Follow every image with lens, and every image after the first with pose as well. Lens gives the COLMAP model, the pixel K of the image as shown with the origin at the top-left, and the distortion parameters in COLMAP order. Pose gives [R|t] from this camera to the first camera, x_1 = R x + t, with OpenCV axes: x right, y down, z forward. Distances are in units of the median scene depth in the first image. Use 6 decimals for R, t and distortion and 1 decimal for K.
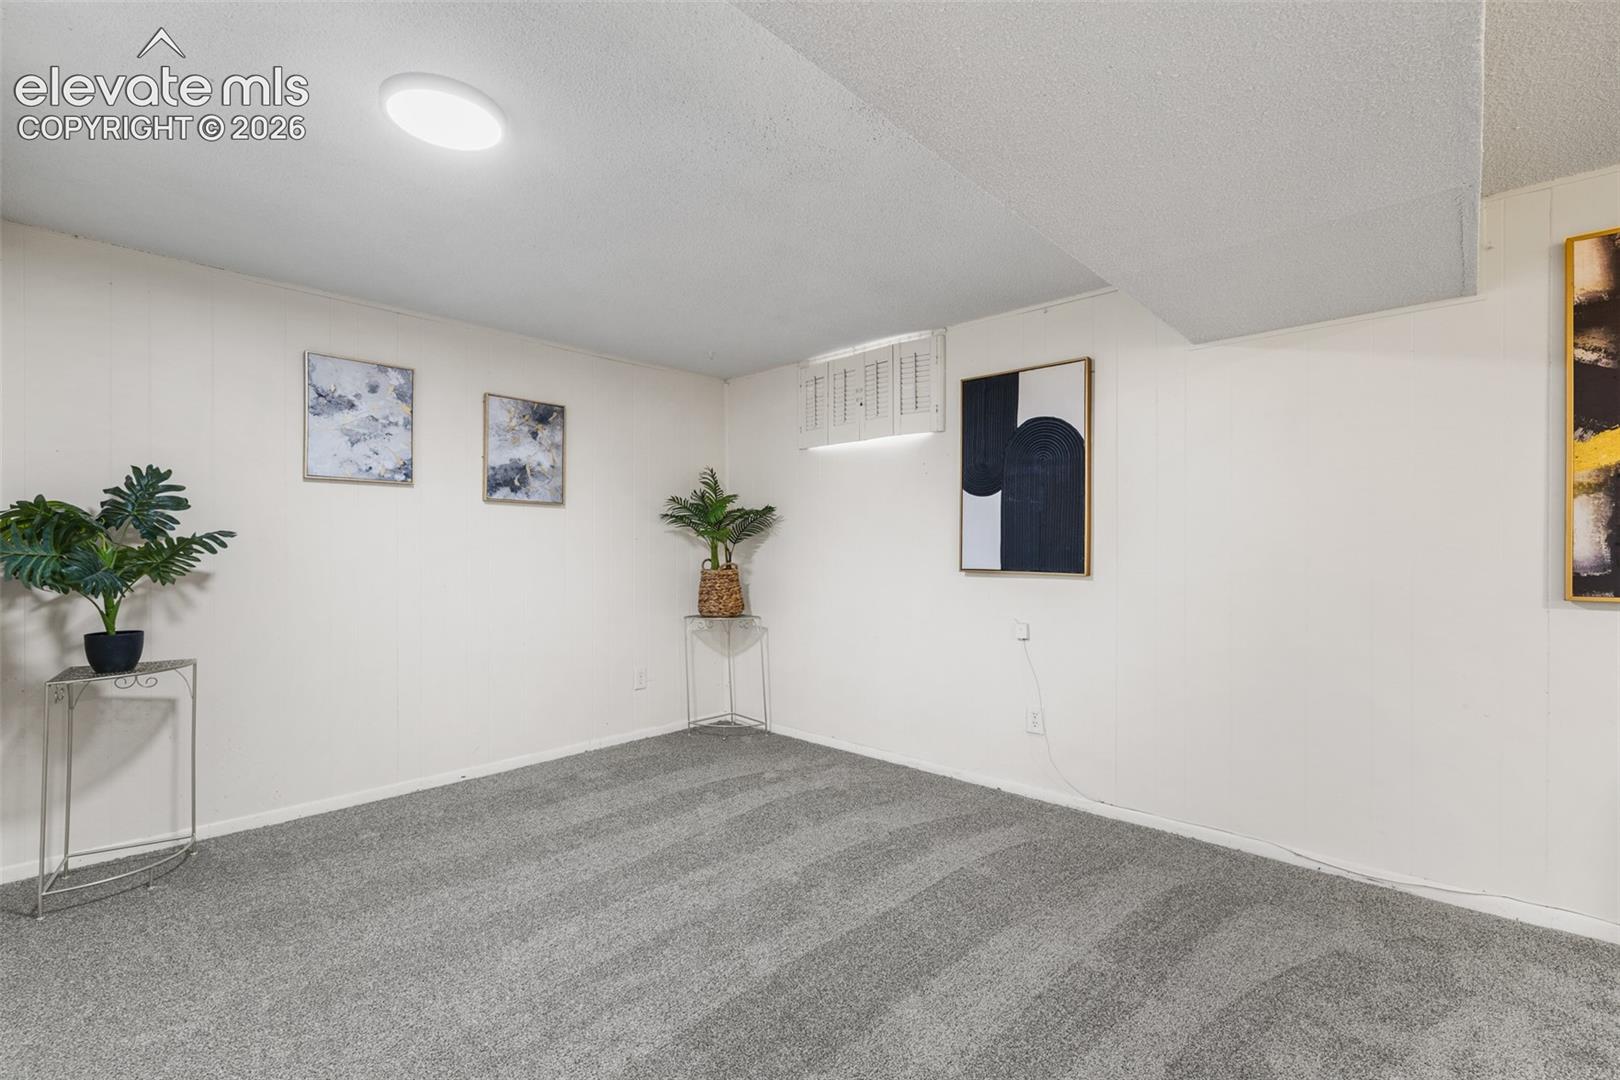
lens RADIAL K [[716.0, 0, 801.4], [0, 716.0, 542.1], [0, 0, 1]] dist [0.000098, -0.000420]
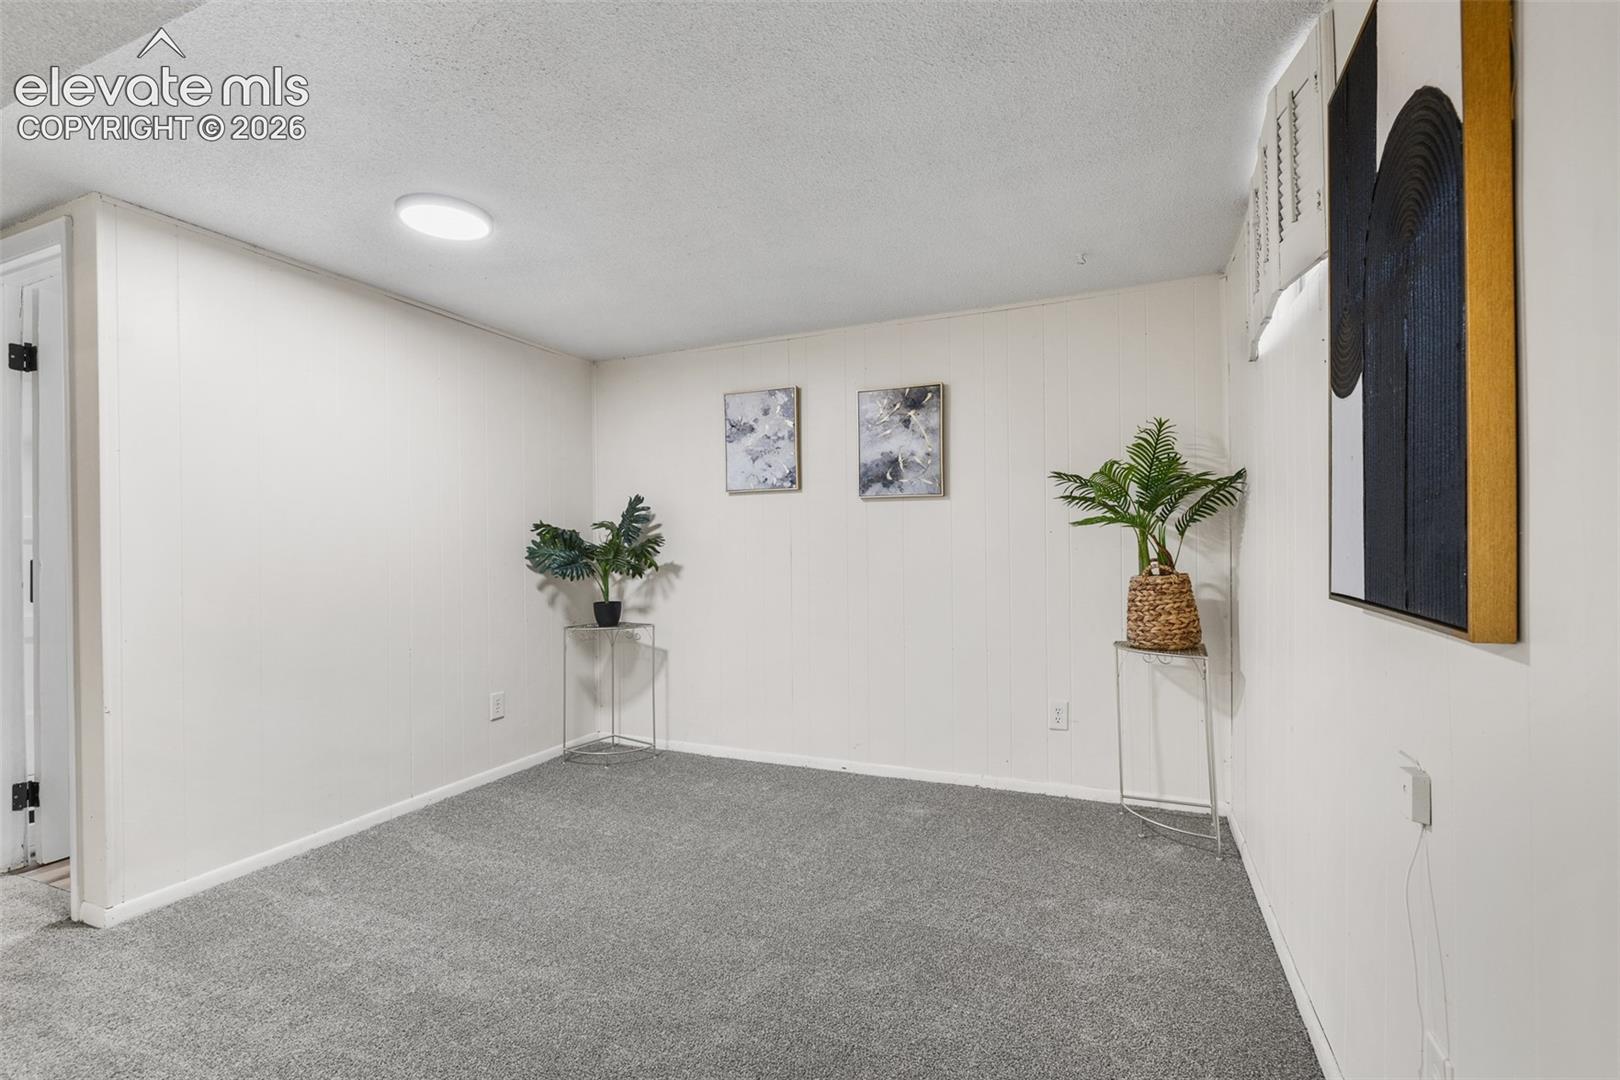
lens RADIAL K [[716.0, 0, 805.0], [0, 716.0, 547.2], [0, 0, 1]] dist [0.000098, -0.000420]
pose [[0.345430, -0.005788, -0.938426, 0.482855], [0.018537, 0.999828, 0.000656, 0.007857], [0.938261, -0.017622, 0.345478, 0.599886]]
